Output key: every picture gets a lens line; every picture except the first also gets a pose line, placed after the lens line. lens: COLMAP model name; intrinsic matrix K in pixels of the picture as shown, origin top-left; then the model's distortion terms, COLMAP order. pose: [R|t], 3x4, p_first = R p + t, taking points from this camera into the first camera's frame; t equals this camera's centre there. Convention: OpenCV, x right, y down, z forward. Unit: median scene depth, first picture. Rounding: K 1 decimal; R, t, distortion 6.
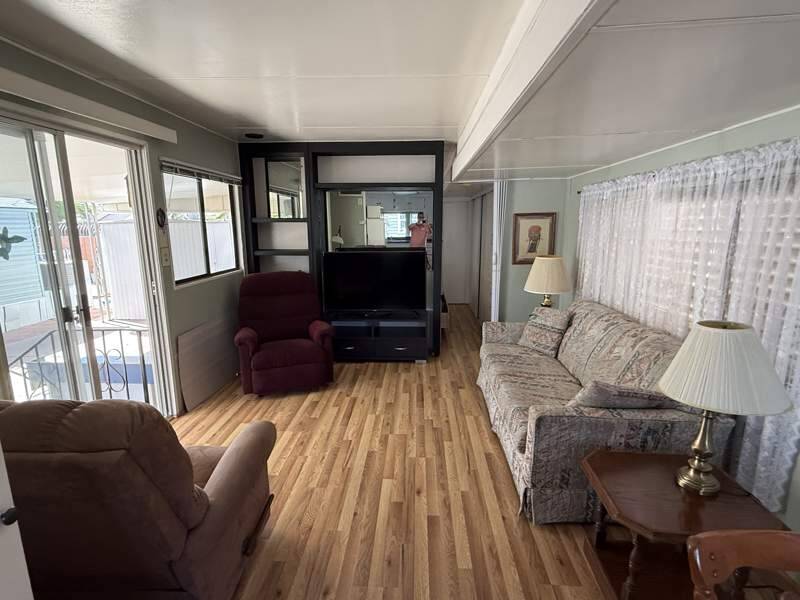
lens RADIAL K [[393.5, 0, 397.5], [0, 393.5, 298.5], [0, 0, 1]] dist [-0.000484, -0.000694]
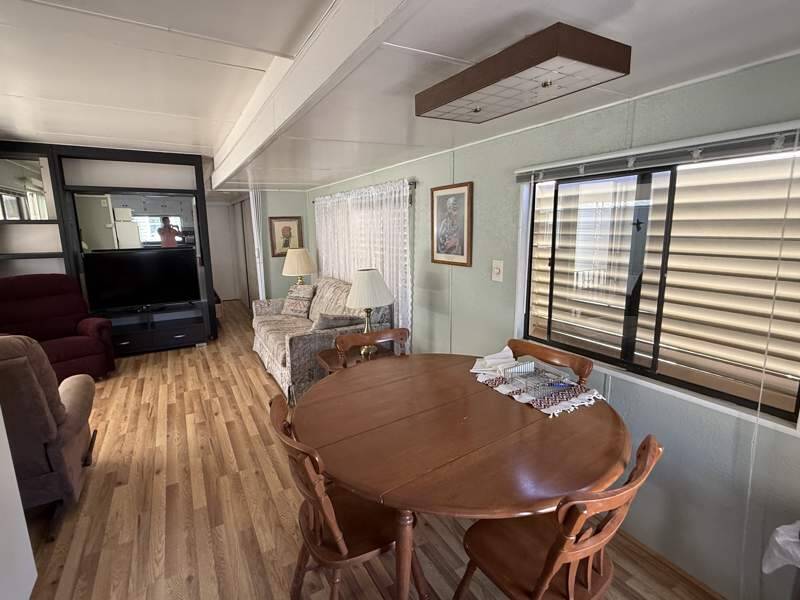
lens RADIAL K [[393.5, 0, 397.5], [0, 393.5, 298.5], [0, 0, 1]] dist [-0.000484, -0.000694]
pose [[0.841682, -0.101753, 0.530300, -0.064077], [0.107460, 0.994005, 0.020170, 0.076290], [-0.529173, 0.040009, 0.847570, -0.336224]]
